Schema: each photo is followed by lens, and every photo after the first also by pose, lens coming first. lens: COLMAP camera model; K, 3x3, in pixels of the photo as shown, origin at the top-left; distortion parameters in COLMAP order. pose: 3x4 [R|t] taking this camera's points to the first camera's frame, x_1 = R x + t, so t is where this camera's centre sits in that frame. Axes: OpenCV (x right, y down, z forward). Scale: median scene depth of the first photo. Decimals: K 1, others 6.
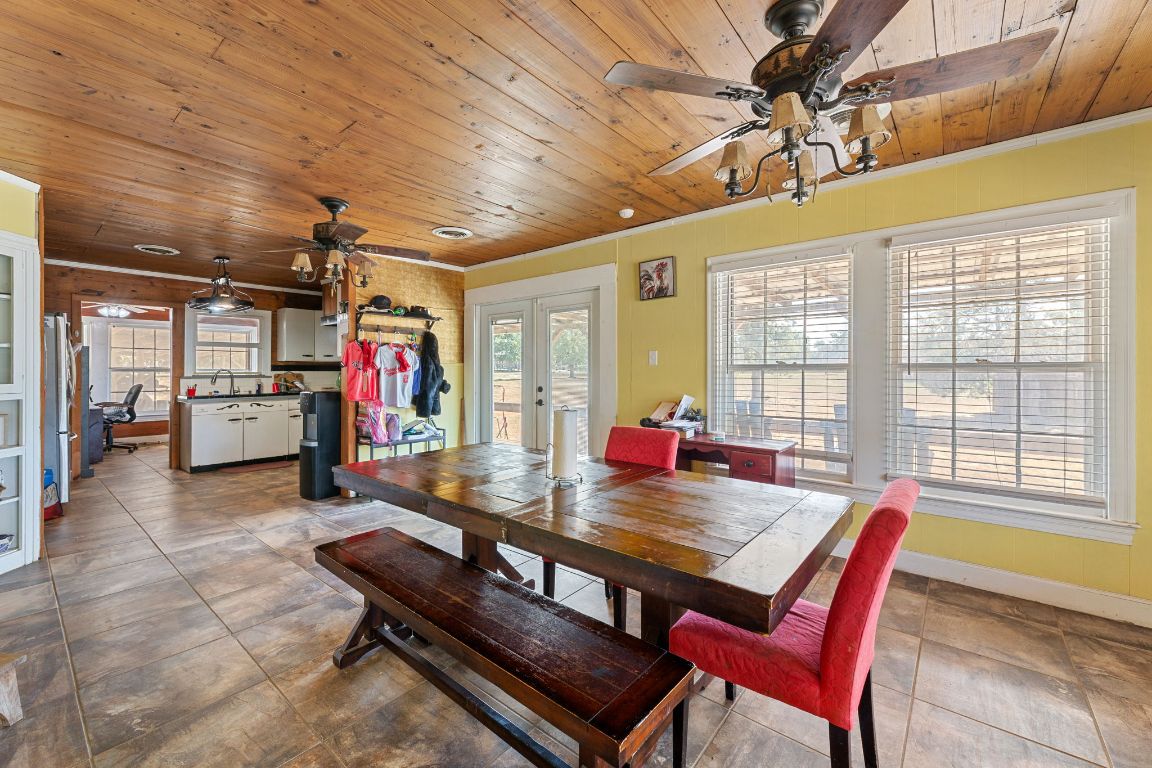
lens RADIAL K [[472.2, 0, 568.7], [0, 472.2, 374.8], [0, 0, 1]] dist [-0.003191, -0.000161]
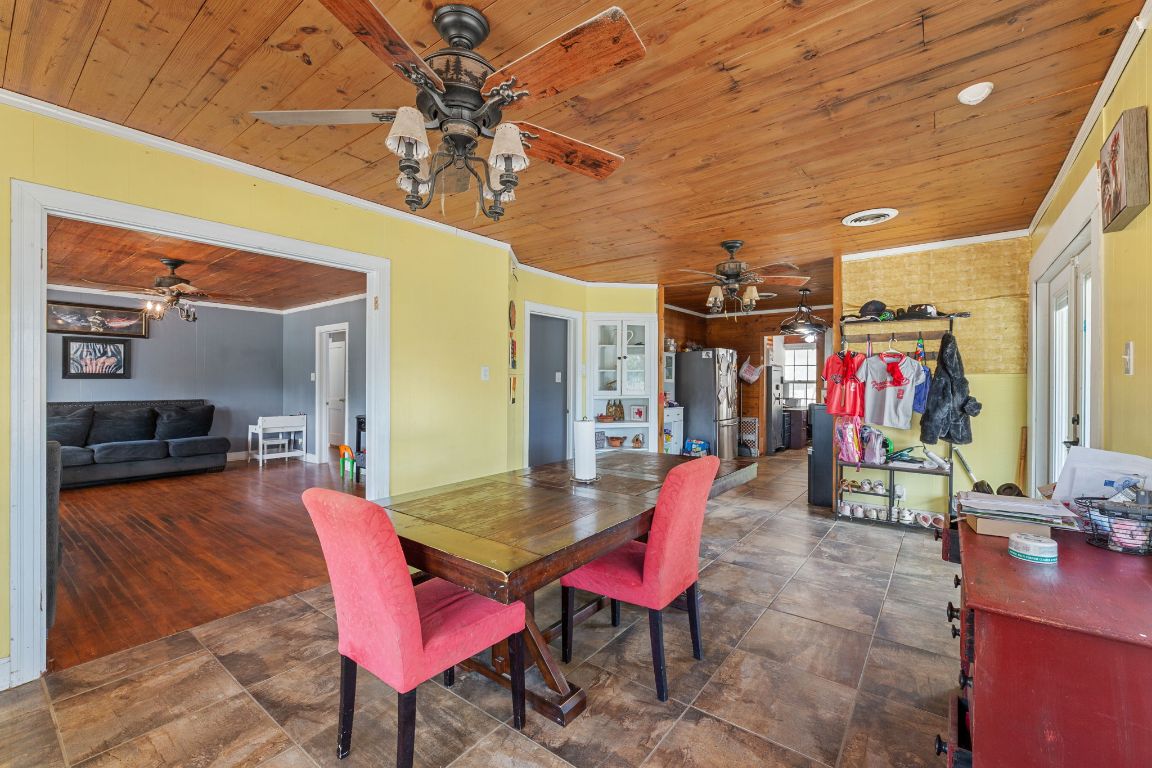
lens RADIAL K [[472.2, 0, 573.2], [0, 472.2, 382.8], [0, 0, 1]] dist [-0.003191, -0.000161]
pose [[0.027317, 0.003196, -0.999622, 0.494361], [-0.010155, 0.999944, 0.002920, -0.008644], [0.999575, 0.010071, 0.027348, 0.407555]]
